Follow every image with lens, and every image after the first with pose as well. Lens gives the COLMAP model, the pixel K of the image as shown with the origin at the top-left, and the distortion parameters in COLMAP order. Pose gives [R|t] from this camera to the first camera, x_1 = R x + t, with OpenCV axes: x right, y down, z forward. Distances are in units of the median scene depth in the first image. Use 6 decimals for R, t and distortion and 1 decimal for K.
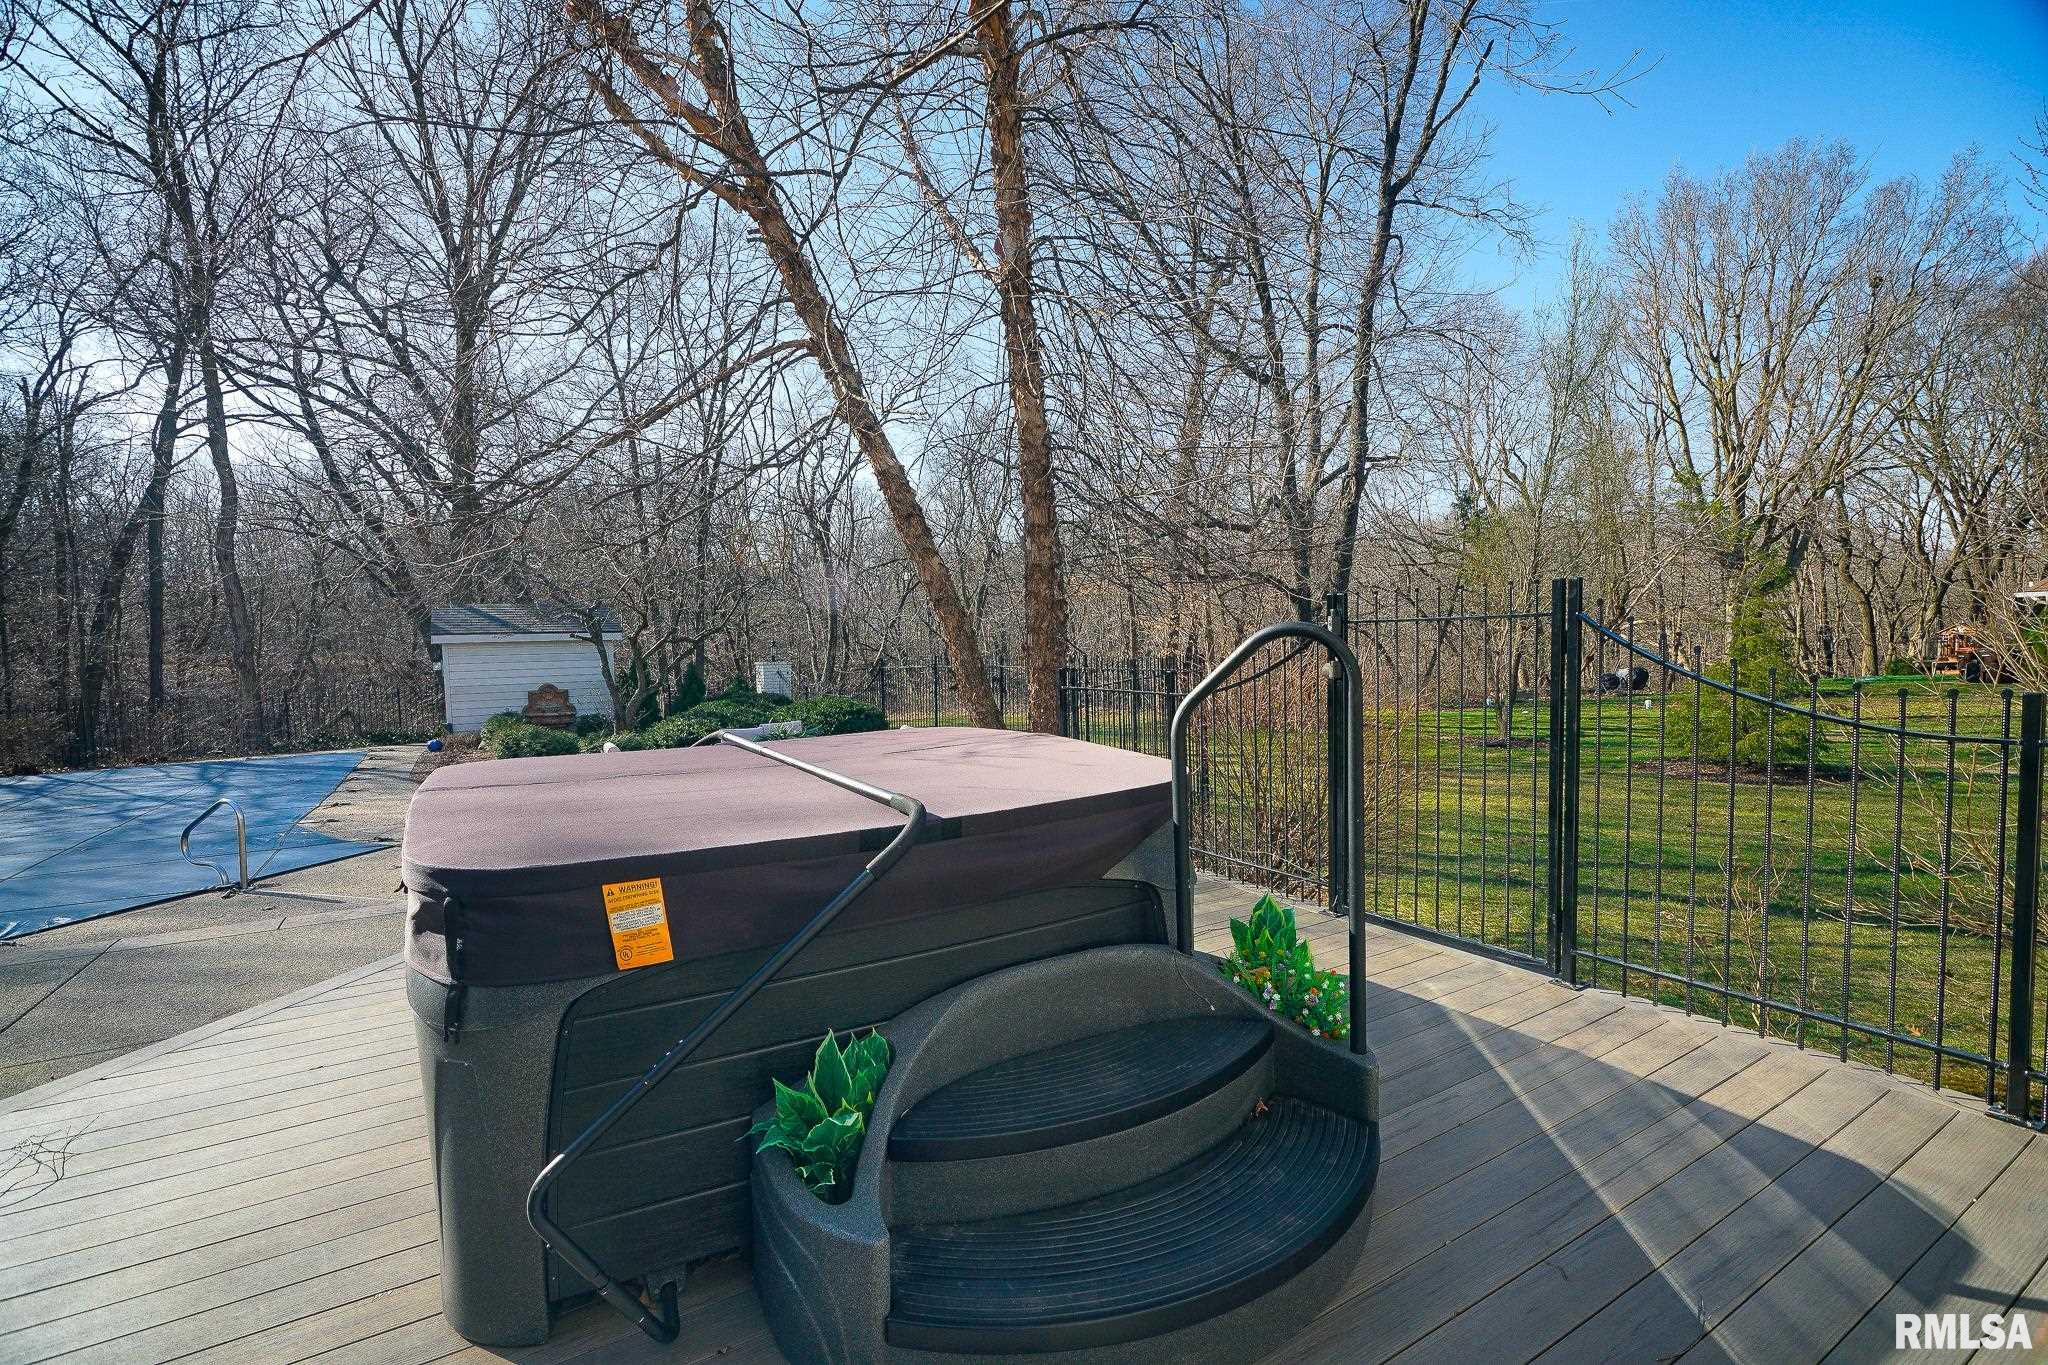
lens RADIAL K [[934.3, 0, 1017.0], [0, 934.3, 678.1], [0, 0, 1]] dist [0.002022, 0.002158]
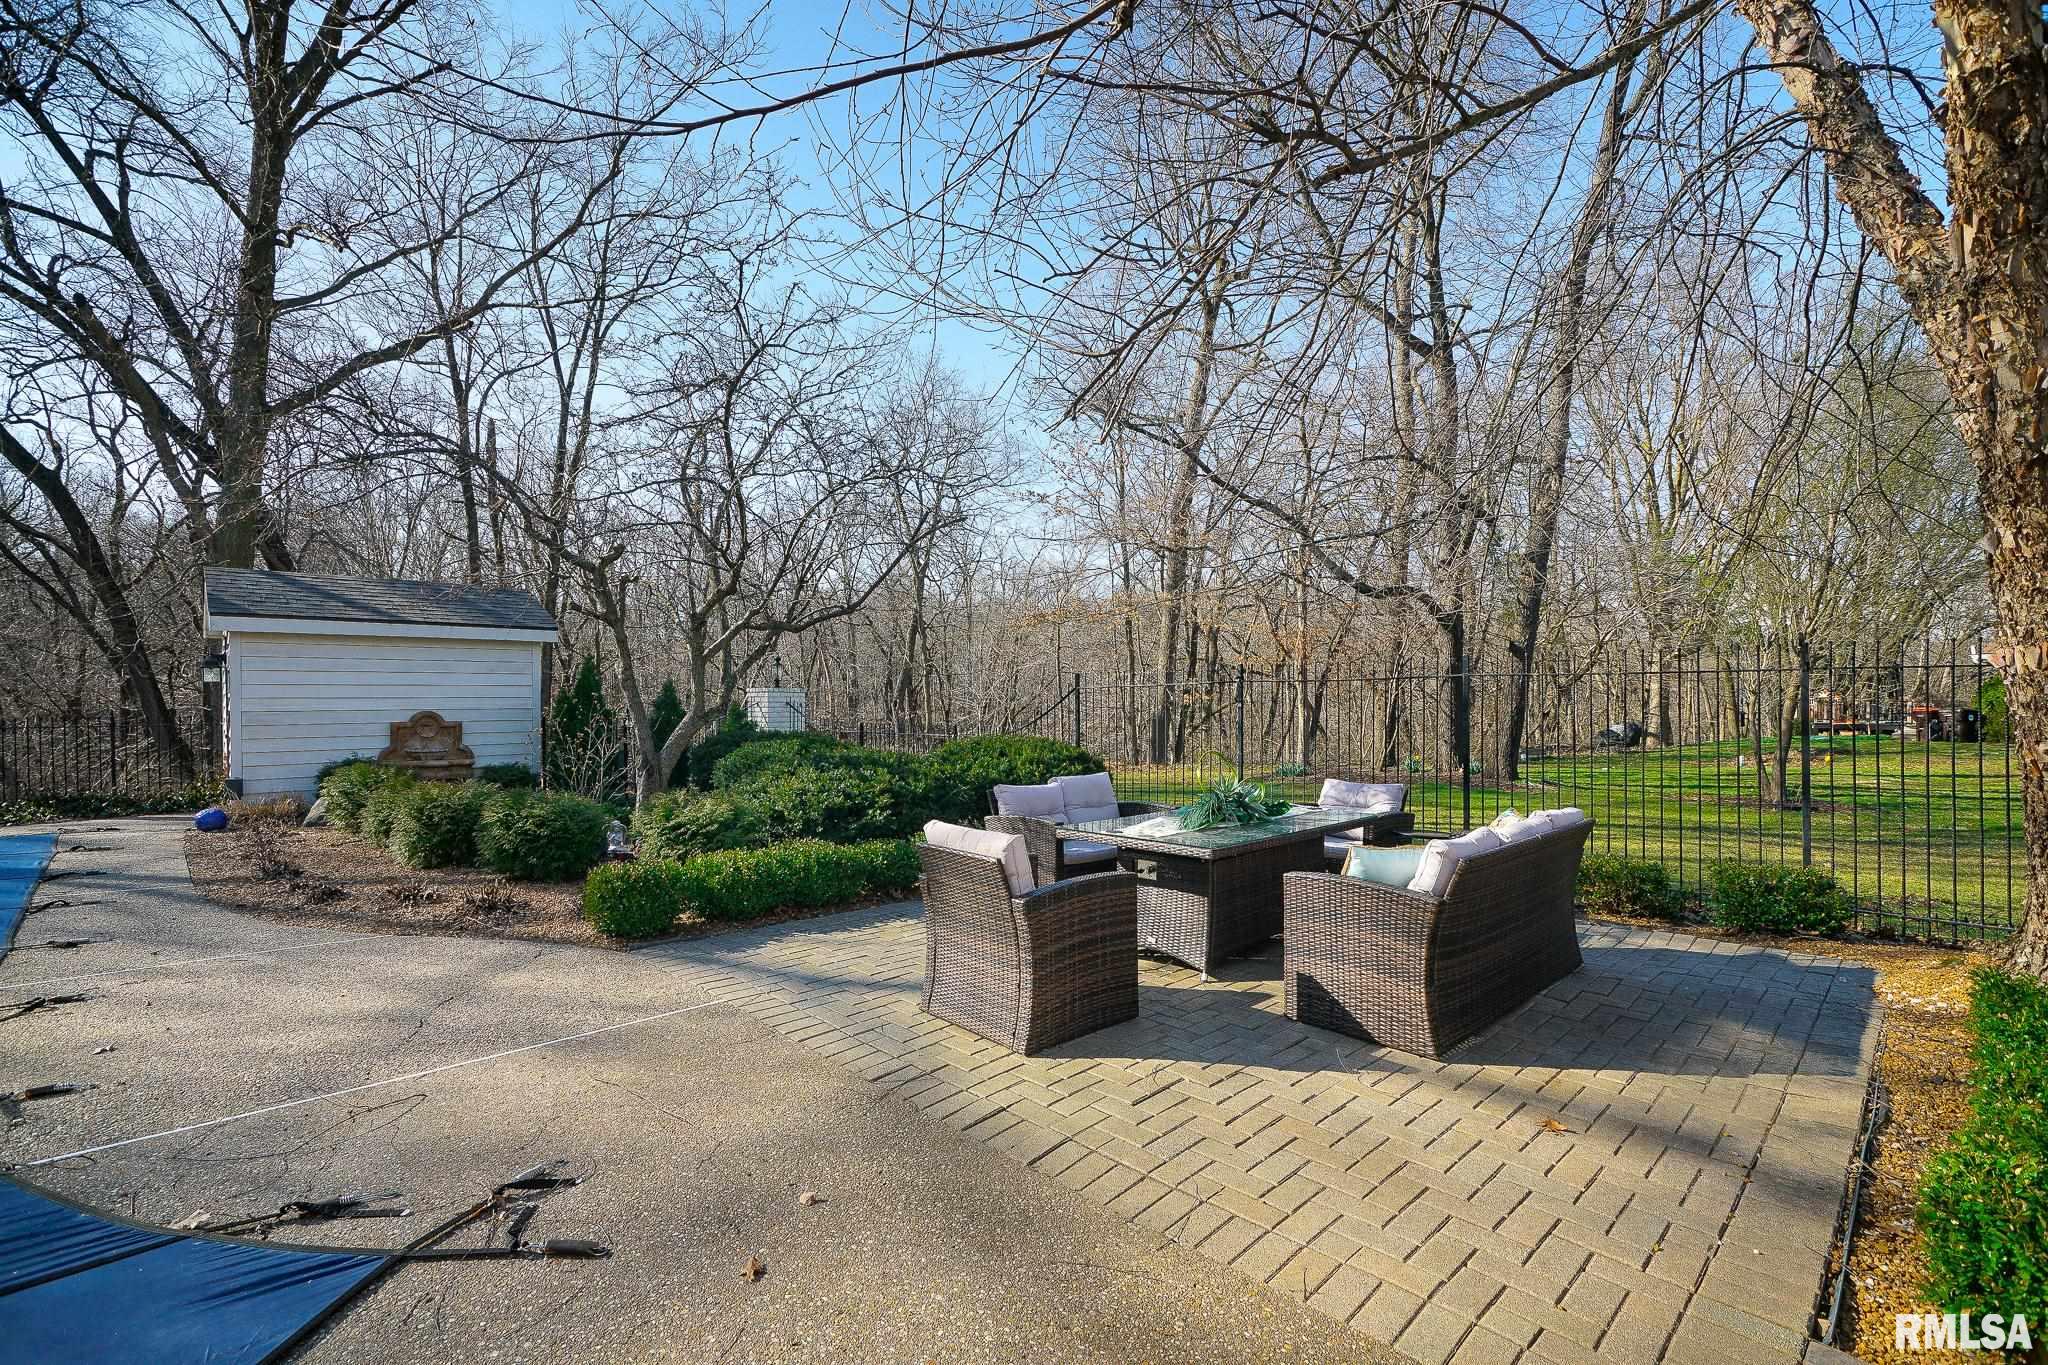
lens RADIAL K [[934.3, 0, 1013.6], [0, 934.3, 689.4], [0, 0, 1]] dist [0.002022, 0.002158]
pose [[0.974213, 0.021968, 0.224557, -0.276613], [-0.009961, 0.998466, -0.054461, 0.021001], [-0.225409, 0.050820, 0.972938, 0.347407]]
